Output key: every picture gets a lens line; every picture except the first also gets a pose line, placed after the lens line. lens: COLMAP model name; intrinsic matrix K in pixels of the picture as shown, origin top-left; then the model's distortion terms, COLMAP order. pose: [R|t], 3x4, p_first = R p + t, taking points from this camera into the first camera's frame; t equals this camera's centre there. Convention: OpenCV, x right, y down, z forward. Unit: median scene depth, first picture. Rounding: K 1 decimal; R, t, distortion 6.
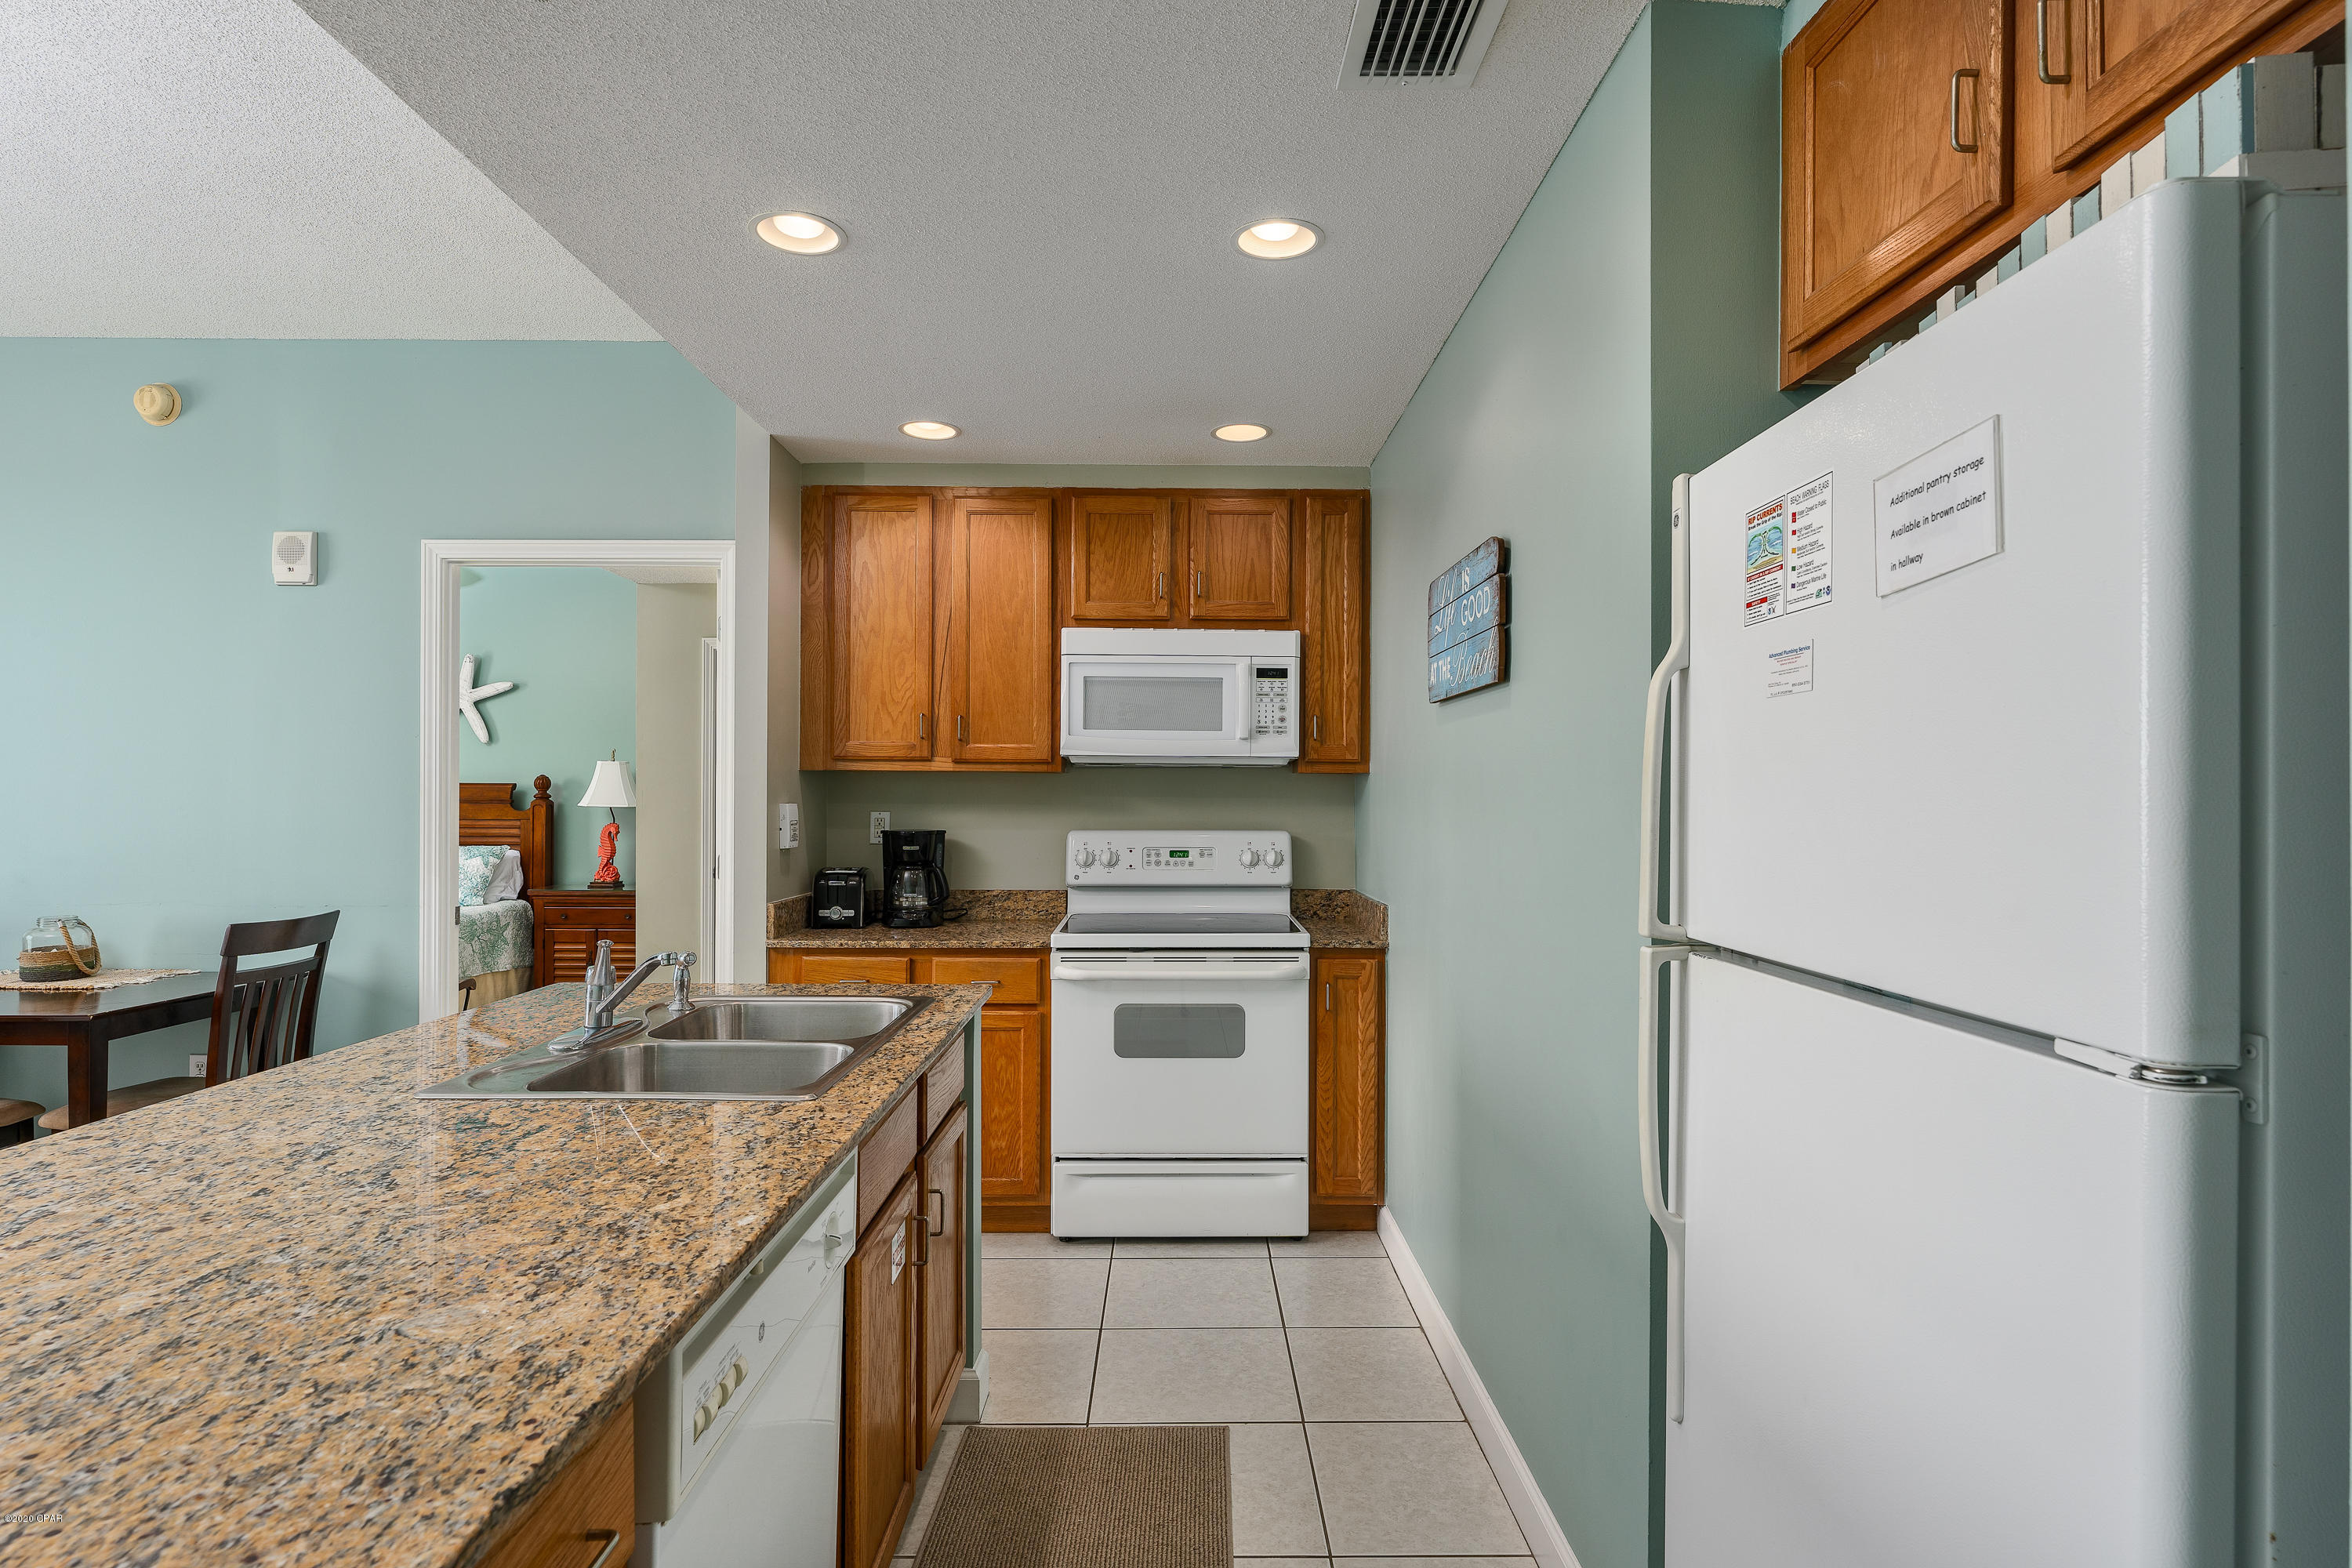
lens RADIAL K [[1201.0, 0, 1179.3], [0, 1201.0, 793.3], [0, 0, 1]] dist [-0.000579, -0.000792]
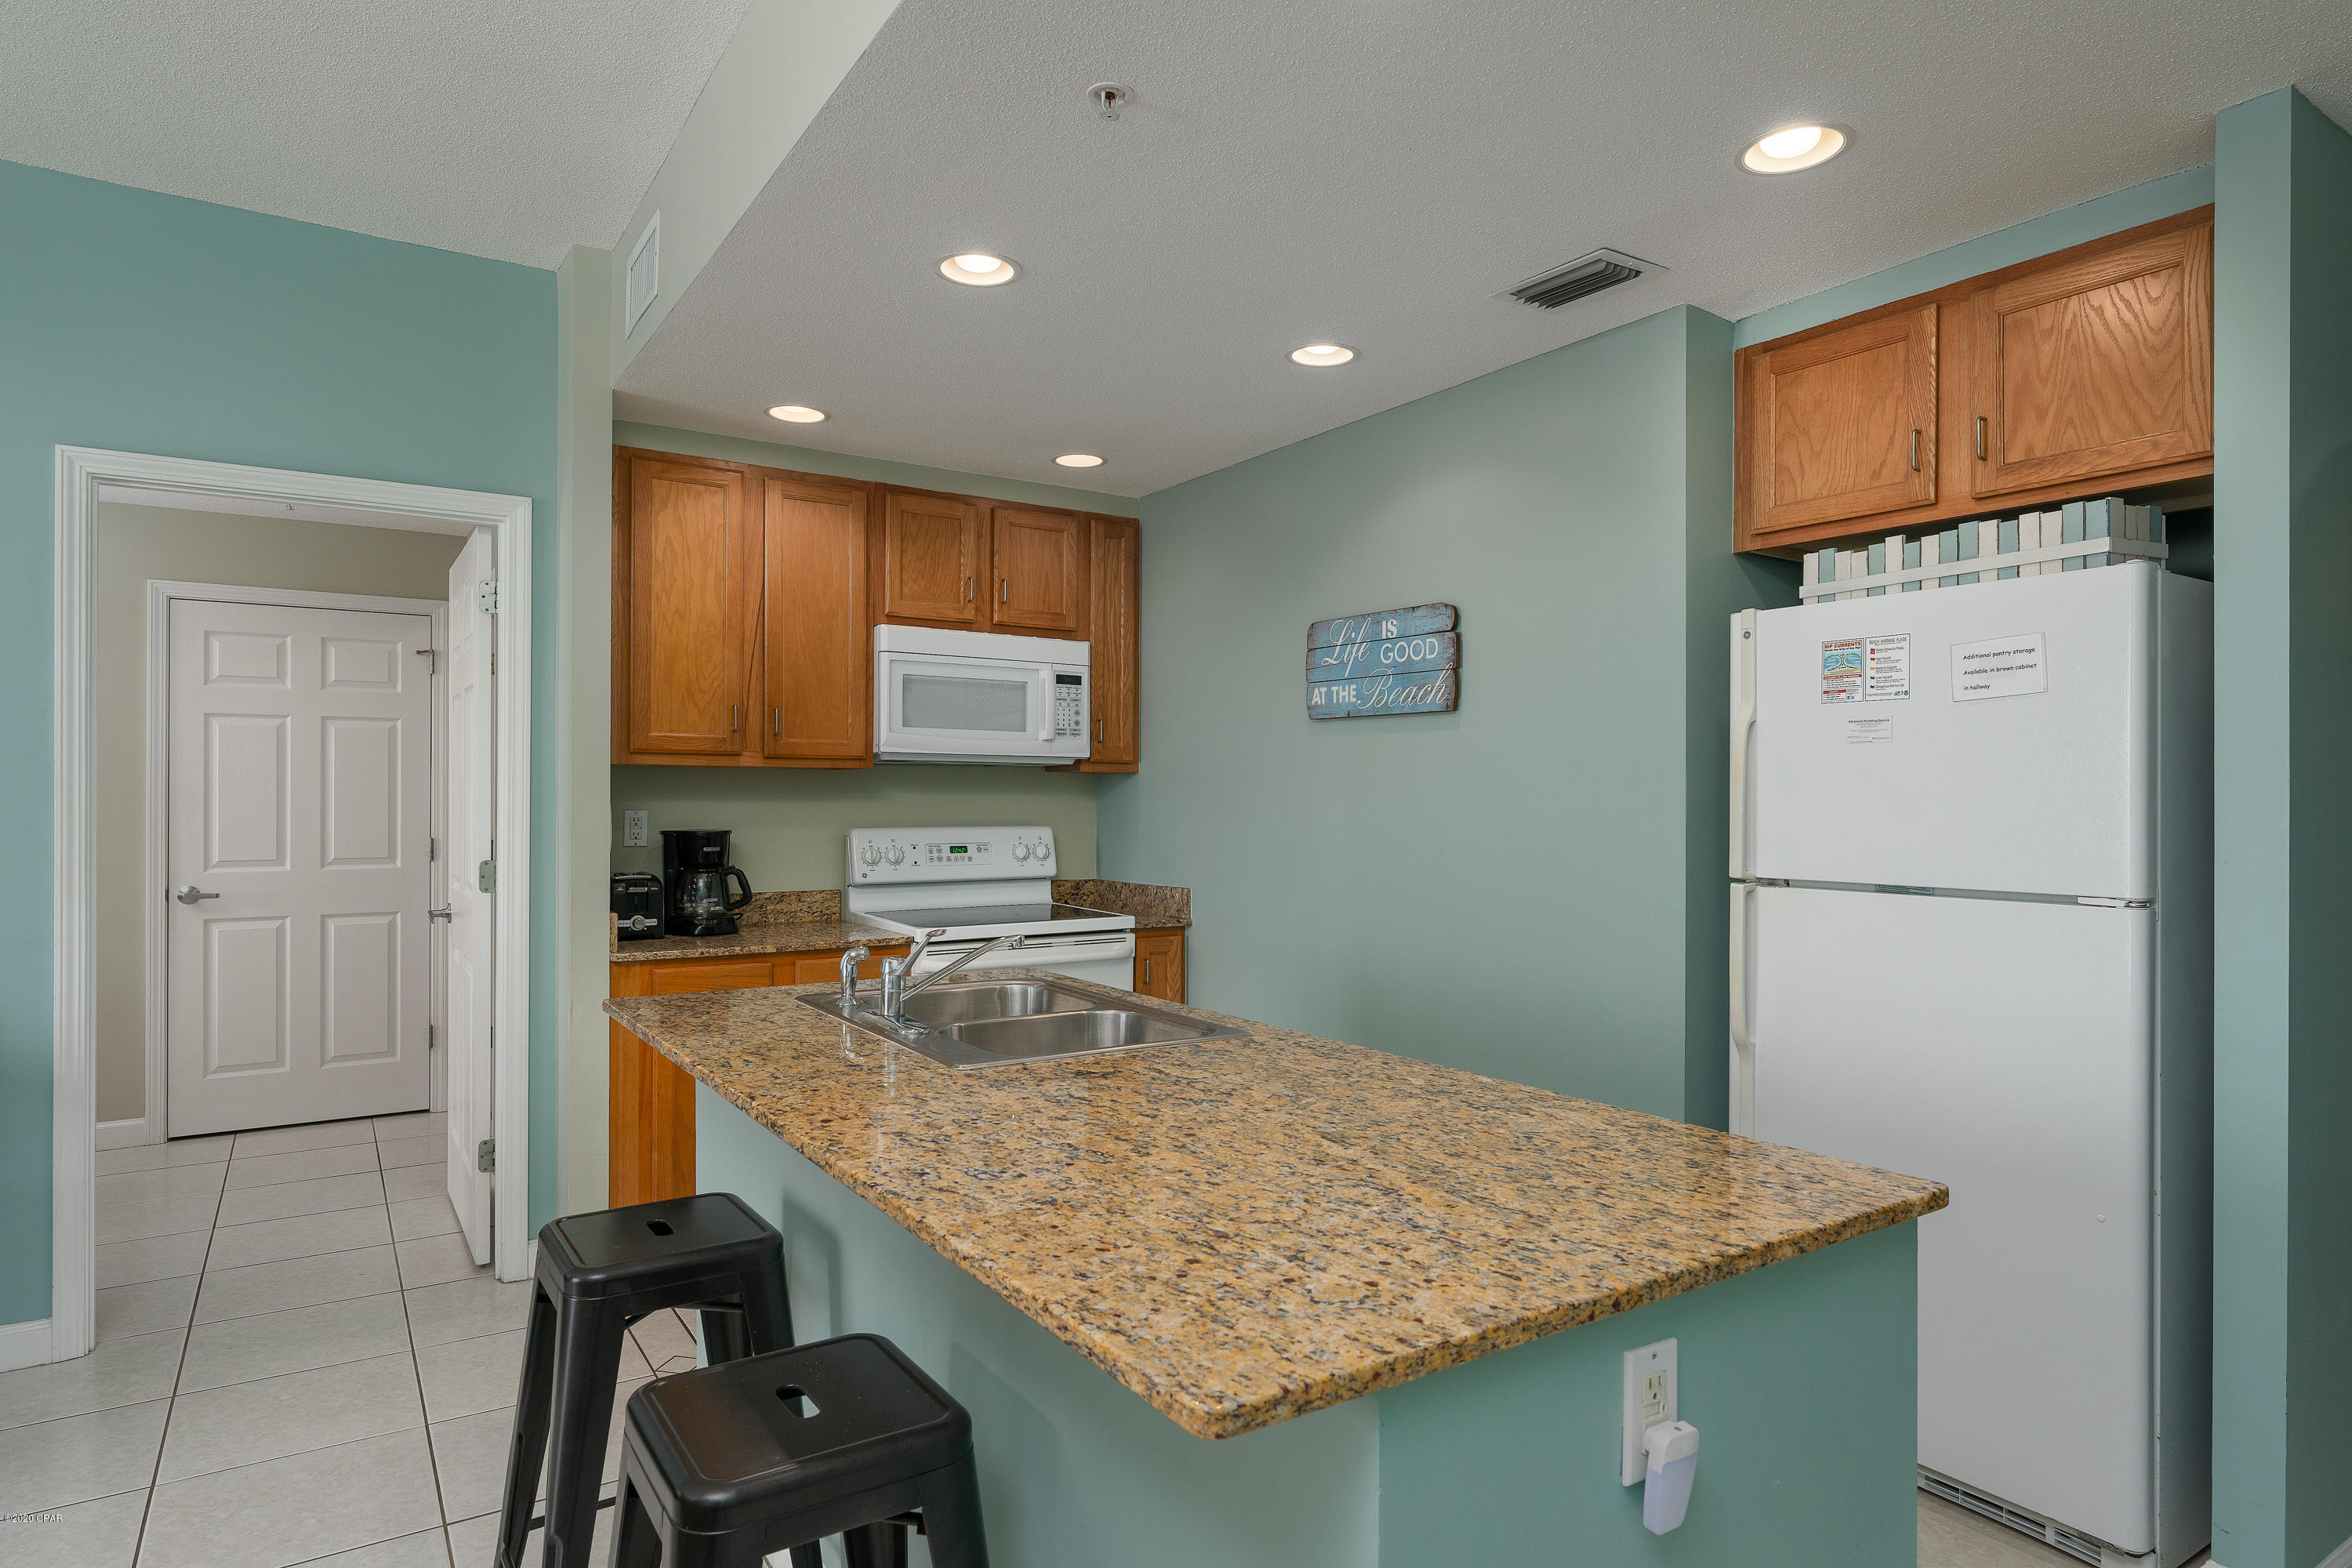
lens RADIAL K [[1324.4, 0, 1176.2], [0, 1324.4, 793.7], [0, 0, 1]] dist [-0.000940, -0.000427]
pose [[0.839223, 0.000192, 0.543787, -0.485765], [-0.002622, 0.999990, 0.003693, -0.002023], [-0.543781, -0.004525, 0.839215, -0.053682]]
